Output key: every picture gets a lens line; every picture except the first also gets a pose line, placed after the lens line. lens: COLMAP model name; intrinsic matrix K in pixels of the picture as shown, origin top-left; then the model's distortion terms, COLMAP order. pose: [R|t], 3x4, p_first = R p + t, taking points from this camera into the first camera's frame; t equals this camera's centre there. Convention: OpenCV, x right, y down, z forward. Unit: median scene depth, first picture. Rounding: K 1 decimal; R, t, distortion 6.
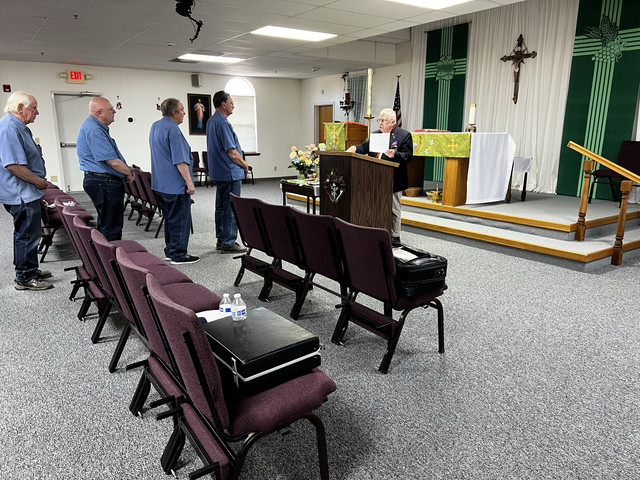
lens RADIAL K [[484.1, 0, 319.9], [0, 484.1, 241.0], [0, 0, 1]] dist [0.059086, -0.061468]
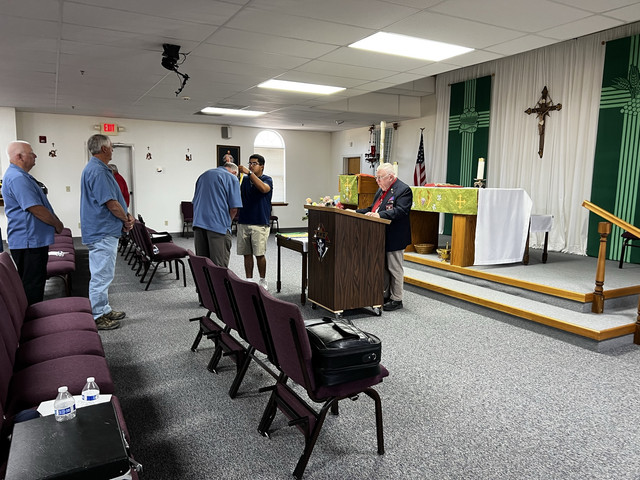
lens RADIAL K [[482.6, 0, 324.7], [0, 482.6, 241.2], [0, 0, 1]] dist [0.069137, -0.078115]
pose [[0.994639, 0.025334, -0.100260, 0.100805], [-0.035020, 0.994760, -0.096056, -0.020762], [0.097301, 0.099052, 0.990314, 0.059976]]
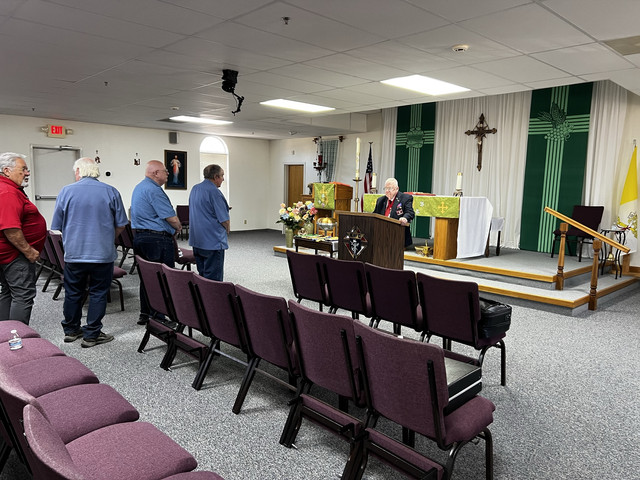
lens RADIAL K [[482.6, 0, 324.7], [0, 482.6, 241.2], [0, 0, 1]] dist [0.069137, -0.078115]
pose [[0.987857, 0.003926, 0.155314, -0.163396], [0.012326, 0.994549, -0.103536, -0.001873], [-0.154874, 0.104193, 0.982425, -0.063727]]
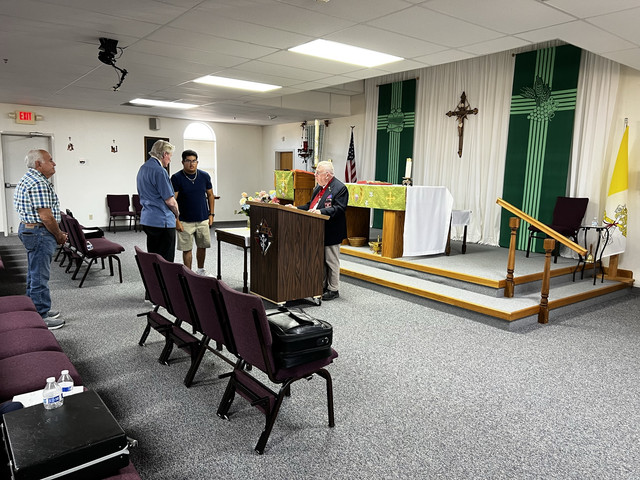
lens RADIAL K [[482.6, 0, 324.7], [0, 482.6, 241.2], [0, 0, 1]] dist [0.069137, -0.078115]
pose [[0.998600, 0.016954, 0.050112, 0.081124], [-0.012725, 0.996422, -0.083548, -0.020261], [-0.051349, 0.082794, 0.995243, 0.020641]]
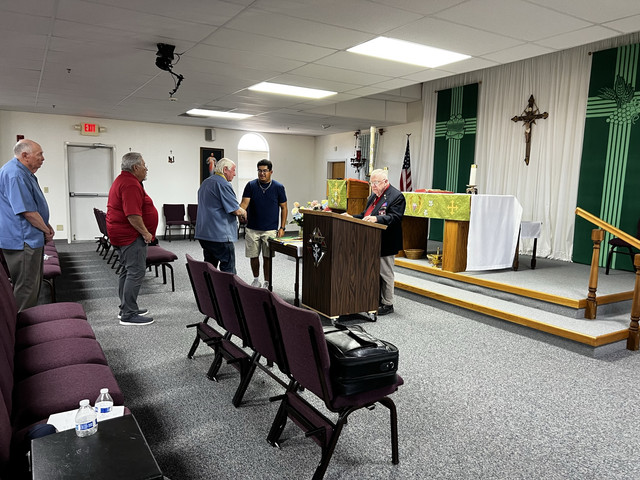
lens RADIAL K [[482.4, 0, 321.8], [0, 482.4, 241.8], [0, 0, 1]] dist [0.066302, -0.072988]
pose [[0.997848, 0.032015, -0.057219, 0.071335], [-0.037868, 0.993822, -0.104323, -0.021772], [0.053525, 0.106265, 0.992896, 0.064631]]
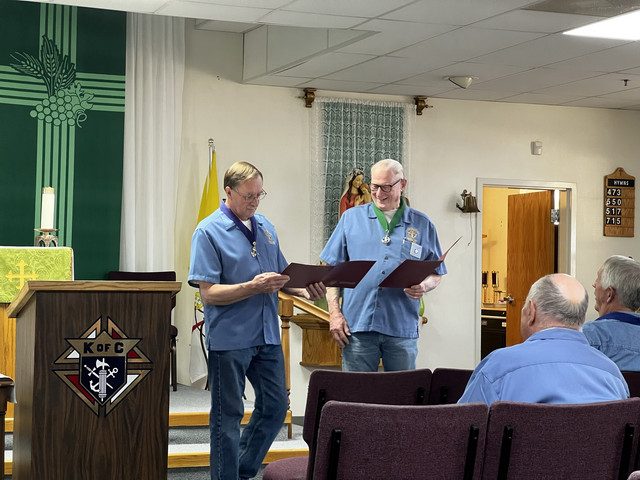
lens RADIAL K [[1434.9, 0, 321.4], [0, 1434.9, 236.5], [0, 0, 1]] dist [0.124859, 0.196438]
pose [[0.226366, 0.035059, 0.973411, -0.828376], [0.203576, 0.975579, -0.082479, -0.065063], [-0.952531, 0.216833, 0.213700, 0.428593]]
